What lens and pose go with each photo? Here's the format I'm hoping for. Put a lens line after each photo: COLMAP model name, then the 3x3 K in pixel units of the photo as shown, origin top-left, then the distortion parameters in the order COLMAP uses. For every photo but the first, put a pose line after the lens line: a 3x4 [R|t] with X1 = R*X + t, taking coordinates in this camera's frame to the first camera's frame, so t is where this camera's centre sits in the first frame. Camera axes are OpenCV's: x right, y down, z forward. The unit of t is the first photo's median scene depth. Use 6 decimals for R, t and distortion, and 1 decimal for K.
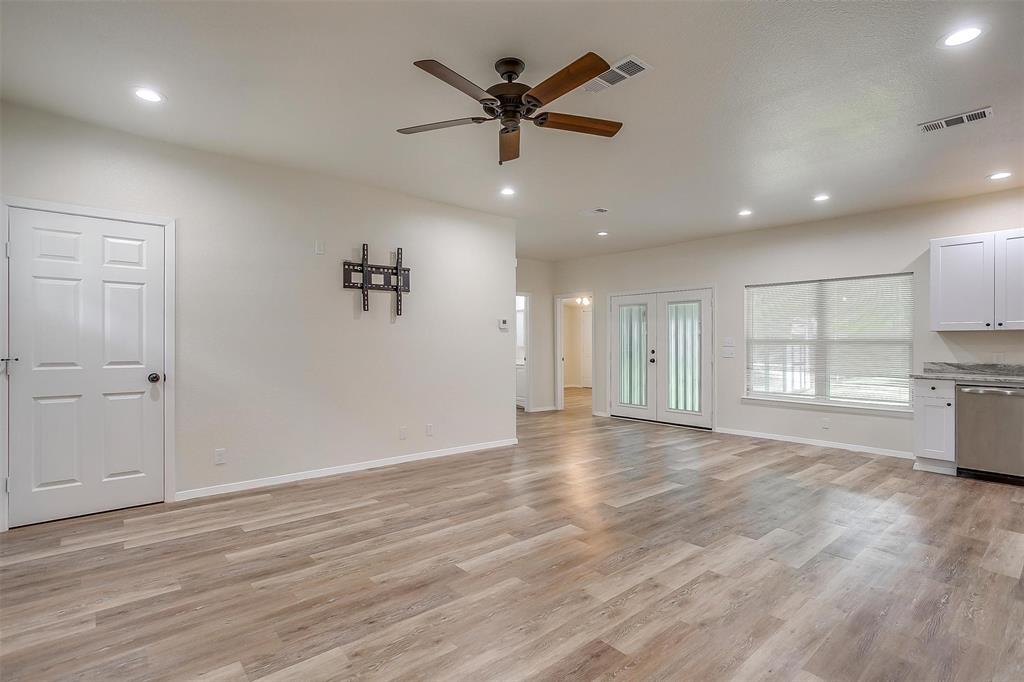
lens RADIAL K [[496.1, 0, 509.3], [0, 496.1, 348.2], [0, 0, 1]] dist [-0.032566, 0.019917]
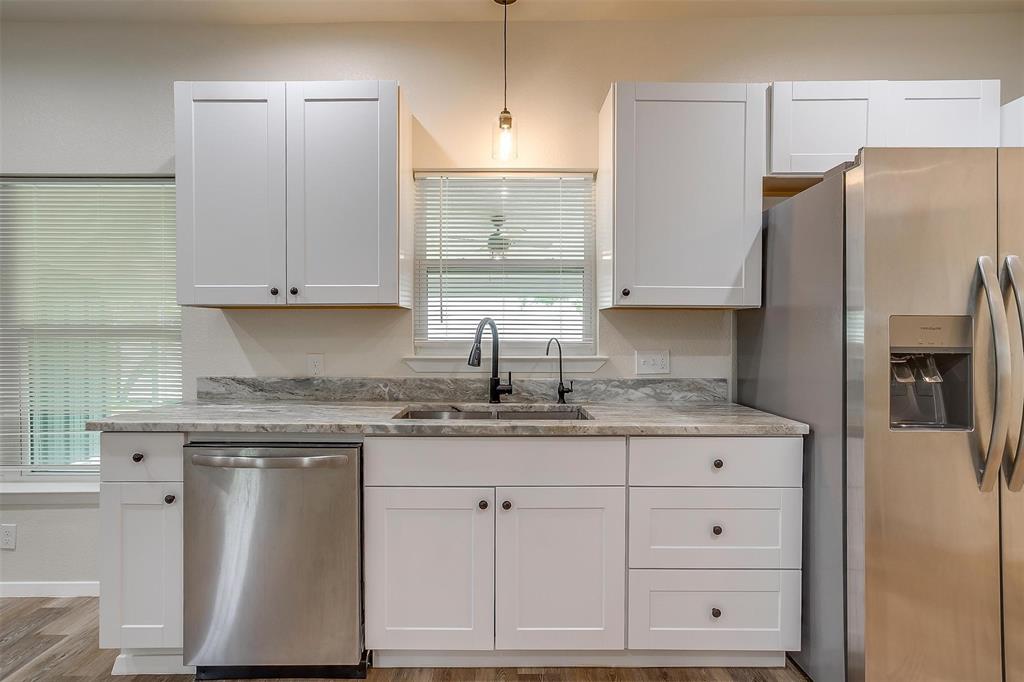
lens RADIAL K [[496.1, 0, 500.6], [0, 496.1, 337.9], [0, 0, 1]] dist [-0.032566, 0.019917]
pose [[0.646515, -0.000157, 0.762901, 0.762077], [0.007877, 0.999948, -0.006469, -0.002644], [-0.762861, 0.010192, 0.646483, 0.557978]]
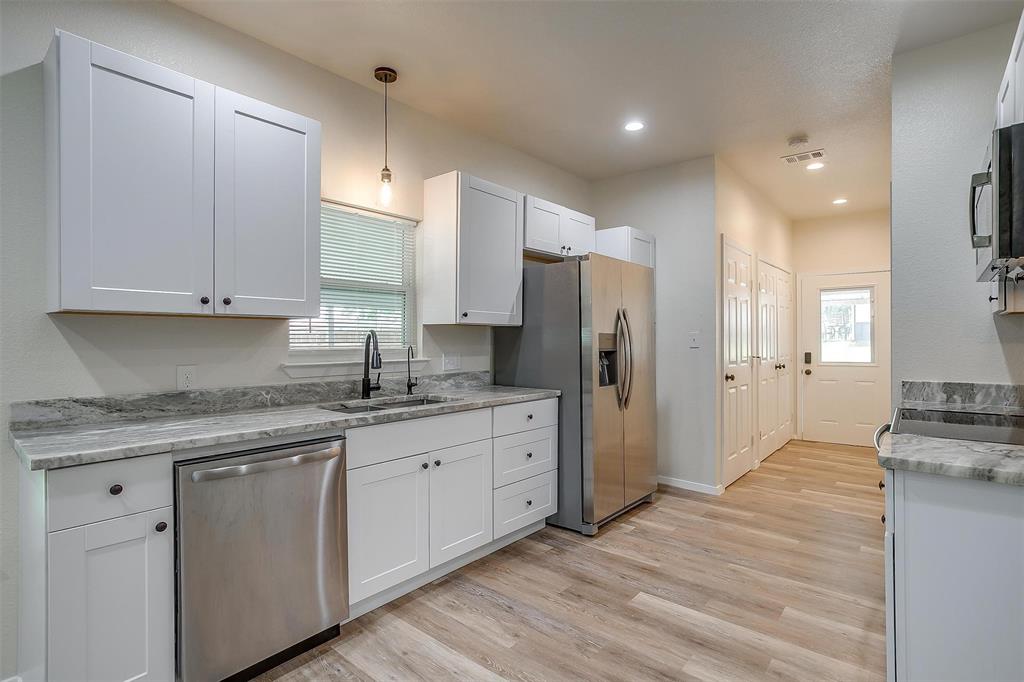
lens RADIAL K [[496.1, 0, 506.8], [0, 496.1, 343.2], [0, 0, 1]] dist [-0.032566, 0.019917]
pose [[-0.154156, -0.003927, 0.988039, 0.516852], [0.016249, 0.999847, 0.006509, -0.010153], [-0.987913, 0.017058, -0.154068, 0.798045]]
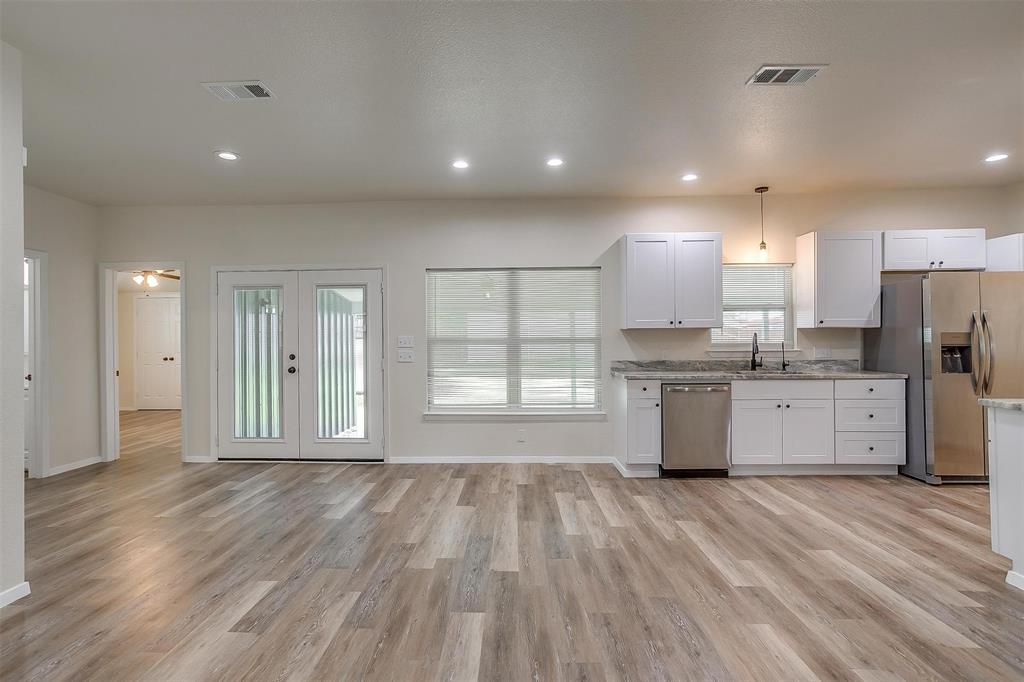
lens RADIAL K [[496.1, 0, 497.4], [0, 496.1, 333.5], [0, 0, 1]] dist [-0.032566, 0.019917]
pose [[0.677978, 0.002778, 0.735077, -0.025380], [0.016041, 0.999699, -0.018573, -0.012026], [-0.734907, 0.024384, 0.677729, 0.559765]]
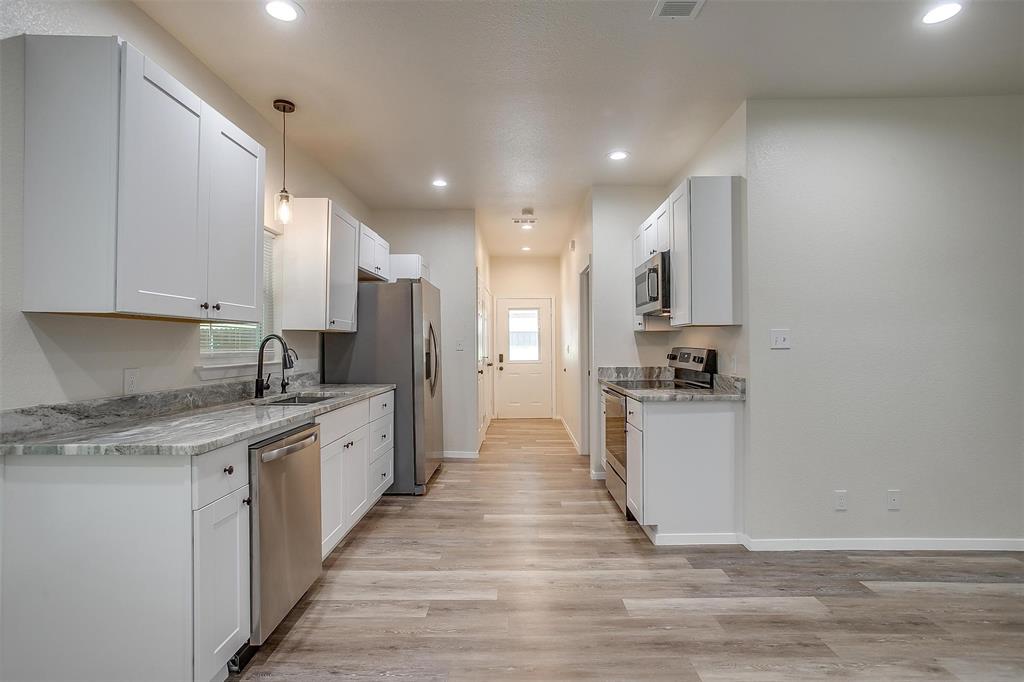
lens RADIAL K [[496.1, 0, 509.7], [0, 496.1, 341.6], [0, 0, 1]] dist [-0.032566, 0.019917]
pose [[-0.748860, 0.007492, 0.662685, 0.464610], [0.012083, 0.999924, 0.002350, -0.012815], [-0.662618, 0.009767, -0.748894, 1.133519]]
